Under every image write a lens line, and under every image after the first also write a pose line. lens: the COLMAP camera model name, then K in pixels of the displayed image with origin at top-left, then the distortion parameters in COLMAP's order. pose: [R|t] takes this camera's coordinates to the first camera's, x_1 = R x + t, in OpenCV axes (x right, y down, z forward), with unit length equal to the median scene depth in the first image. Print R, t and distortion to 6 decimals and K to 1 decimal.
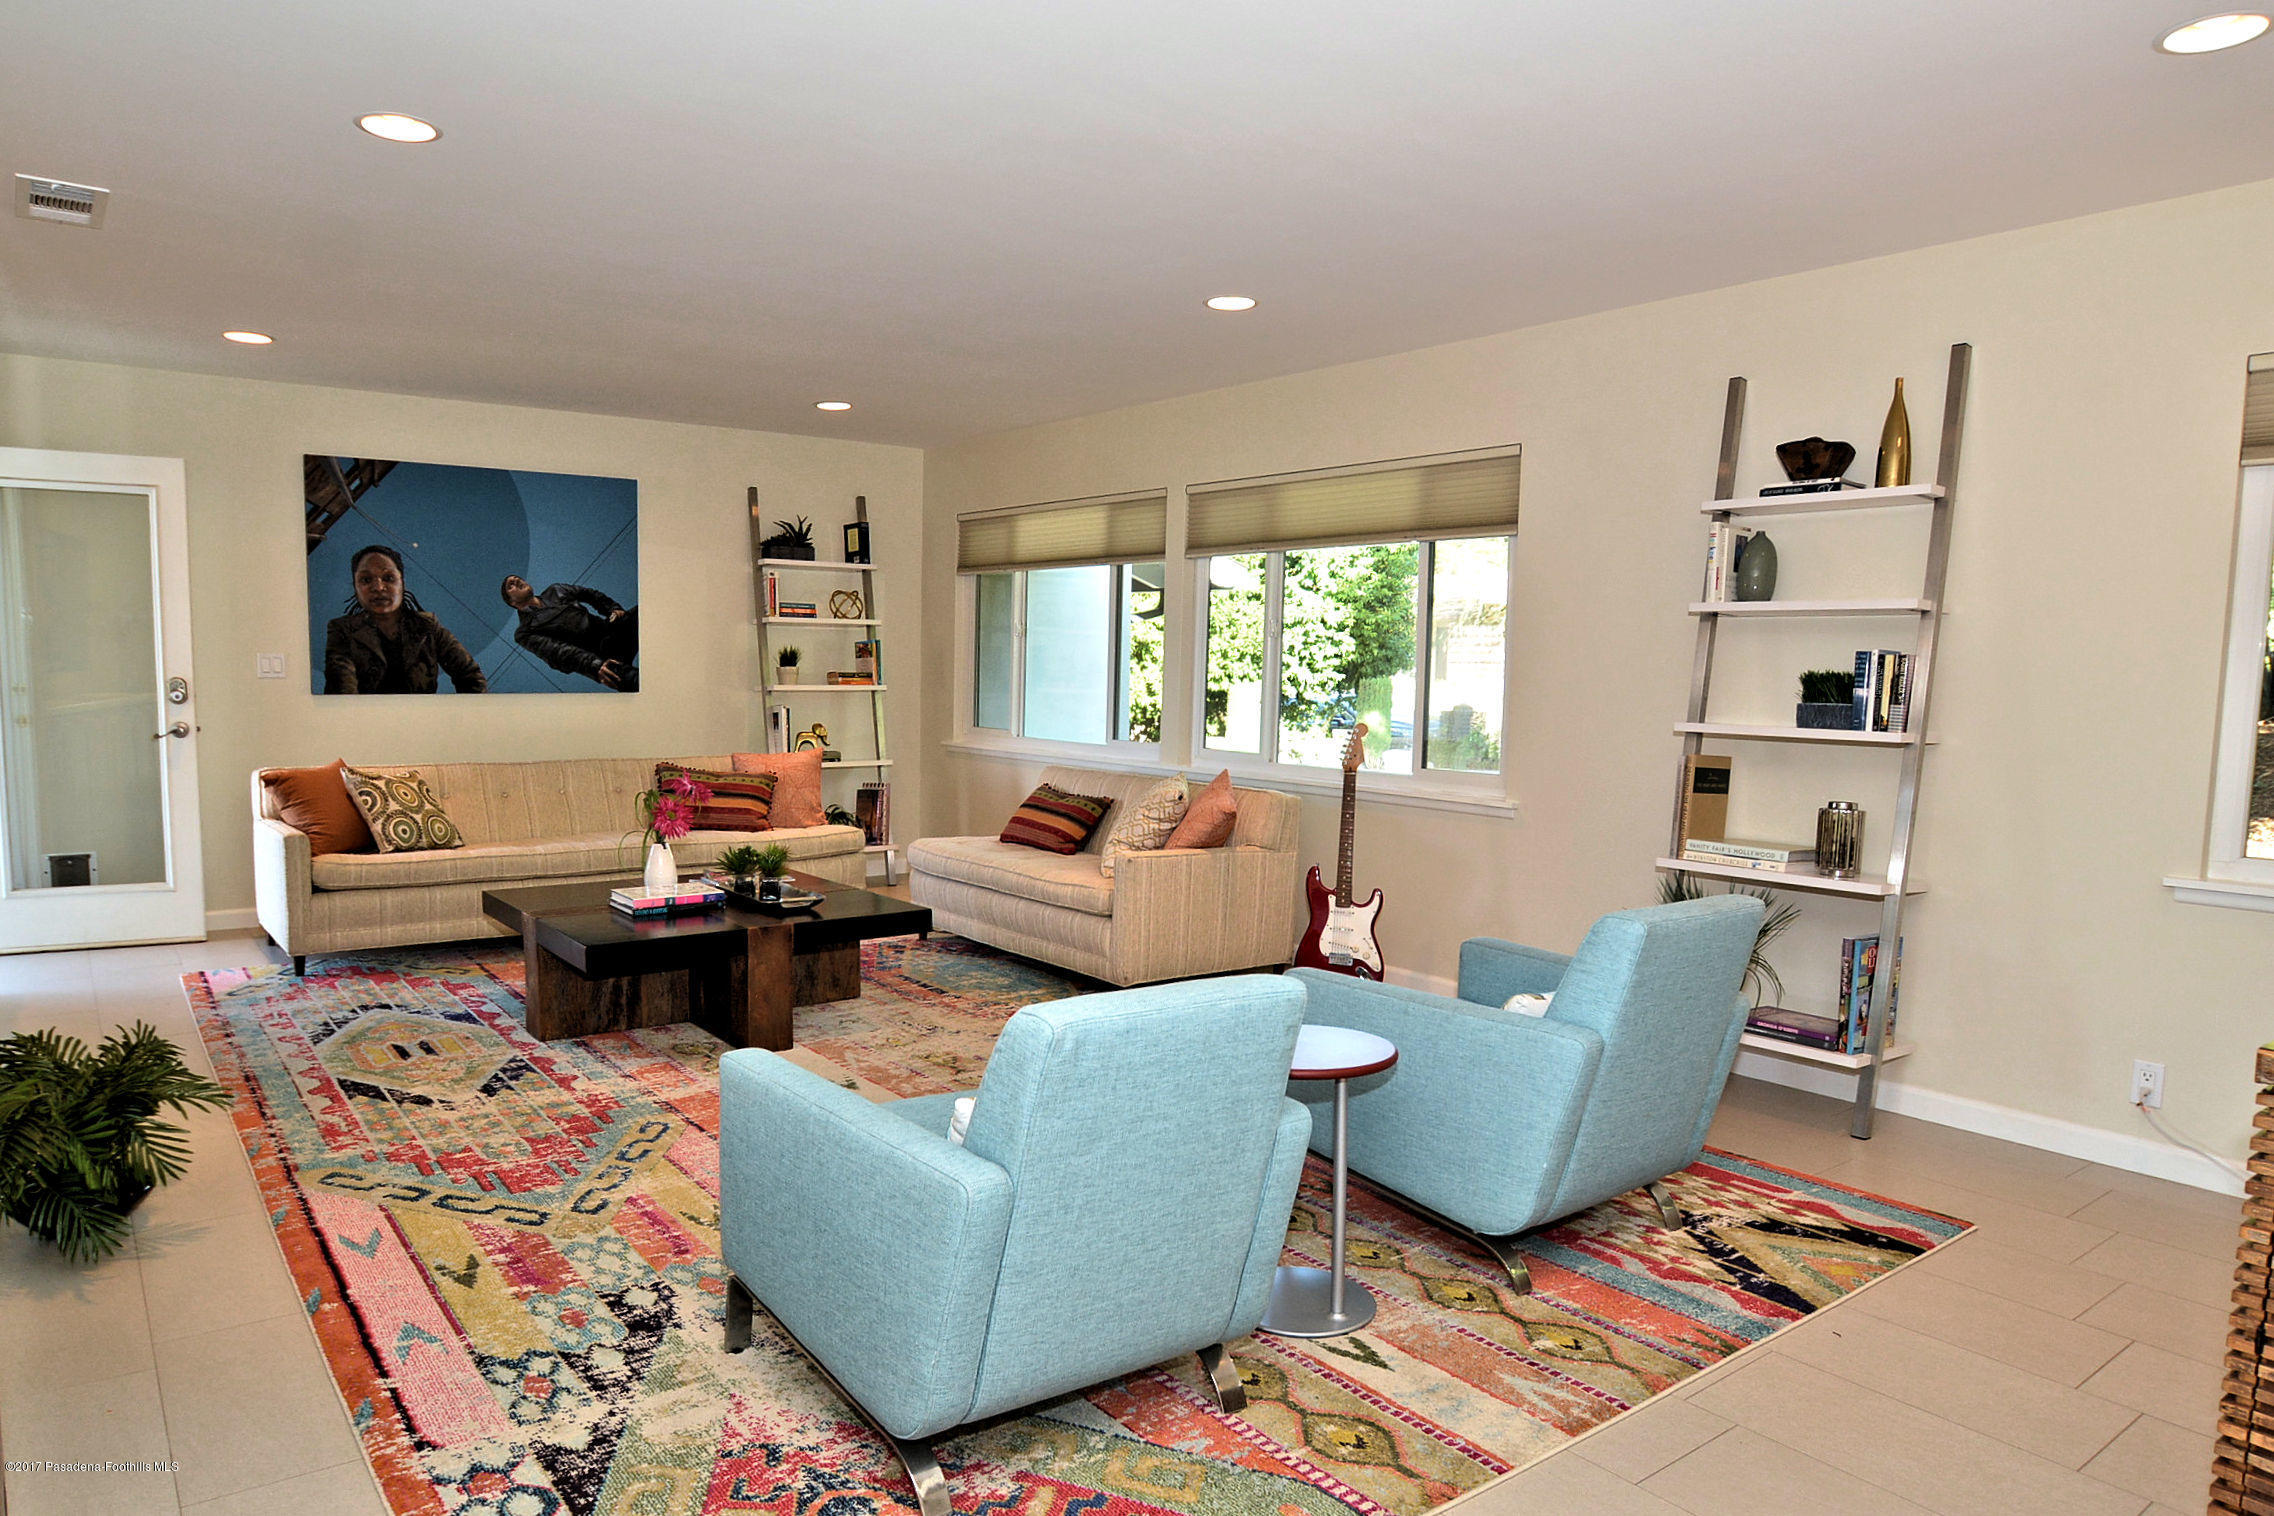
lens RADIAL K [[1435.7, 0, 1137.0], [0, 1435.7, 758.0], [0, 0, 1]] dist [-0.004524, -0.000630]
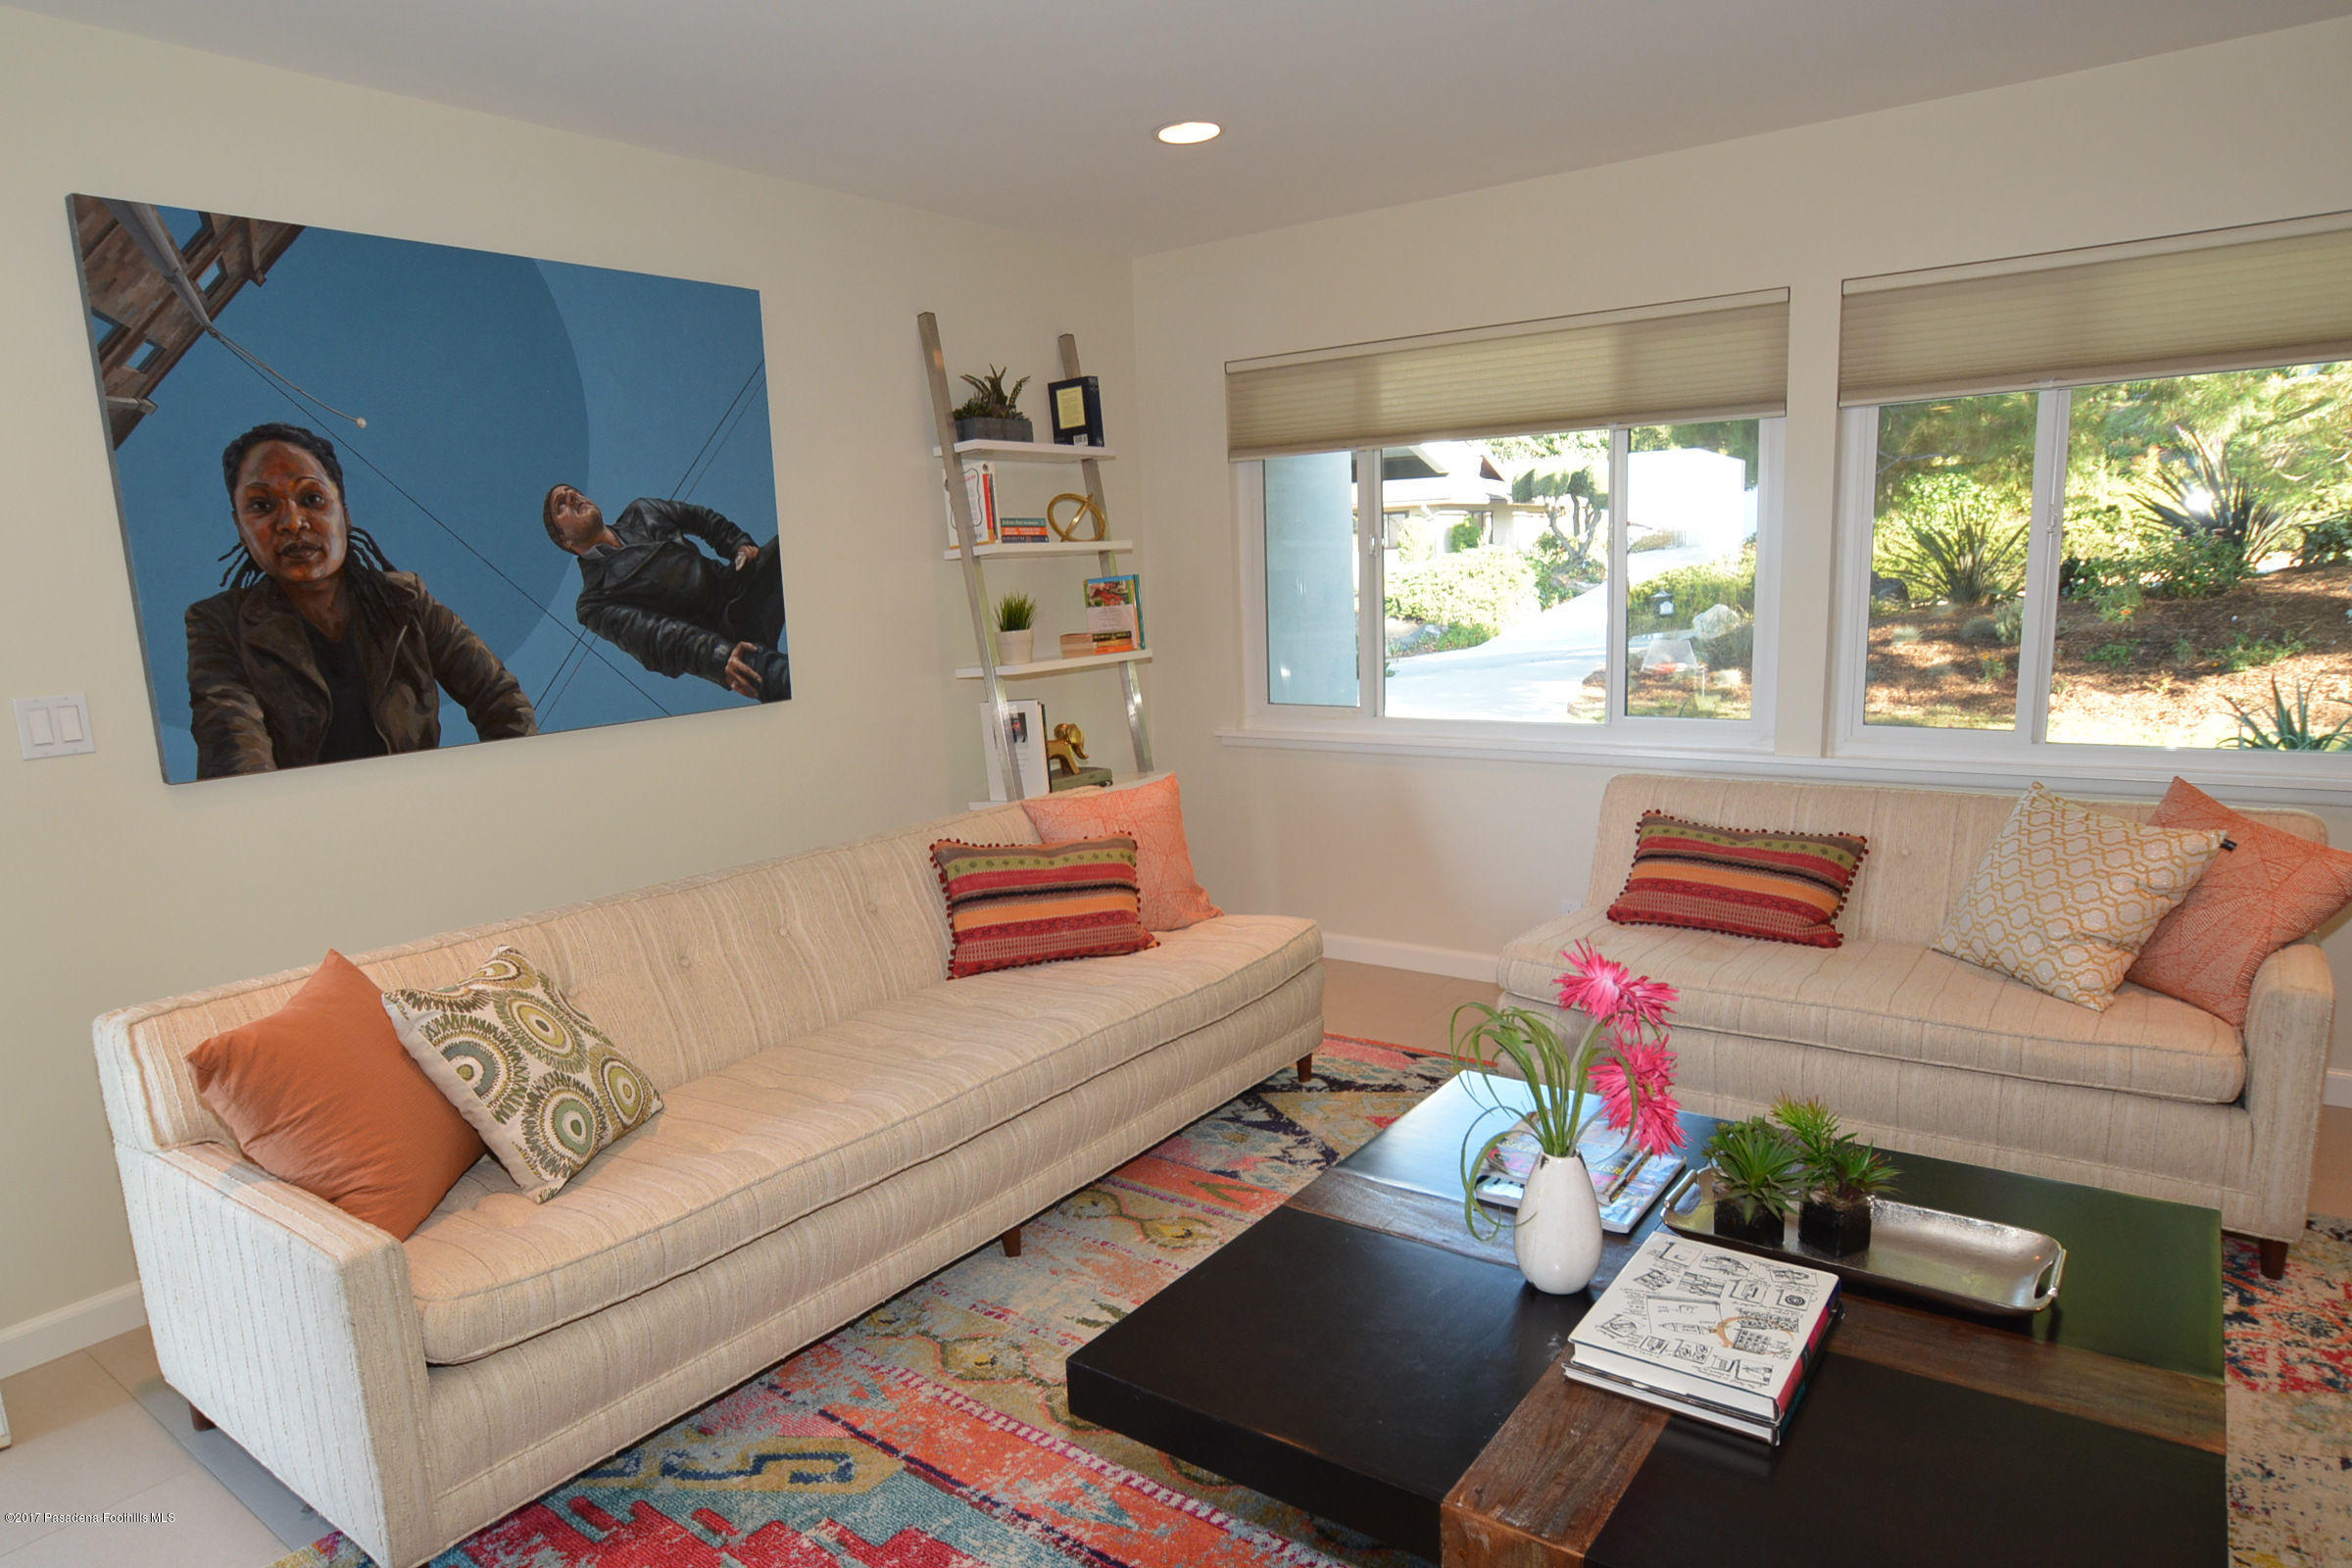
lens RADIAL K [[1367.7, 0, 1176.0], [0, 1367.7, 784.0], [0, 0, 1]] dist [-0.056447, 0.029914]
pose [[0.956640, -0.099022, 0.273926, -0.375009], [0.074572, 0.992359, 0.098301, -0.057384], [-0.281566, -0.073611, 0.956714, 0.506264]]
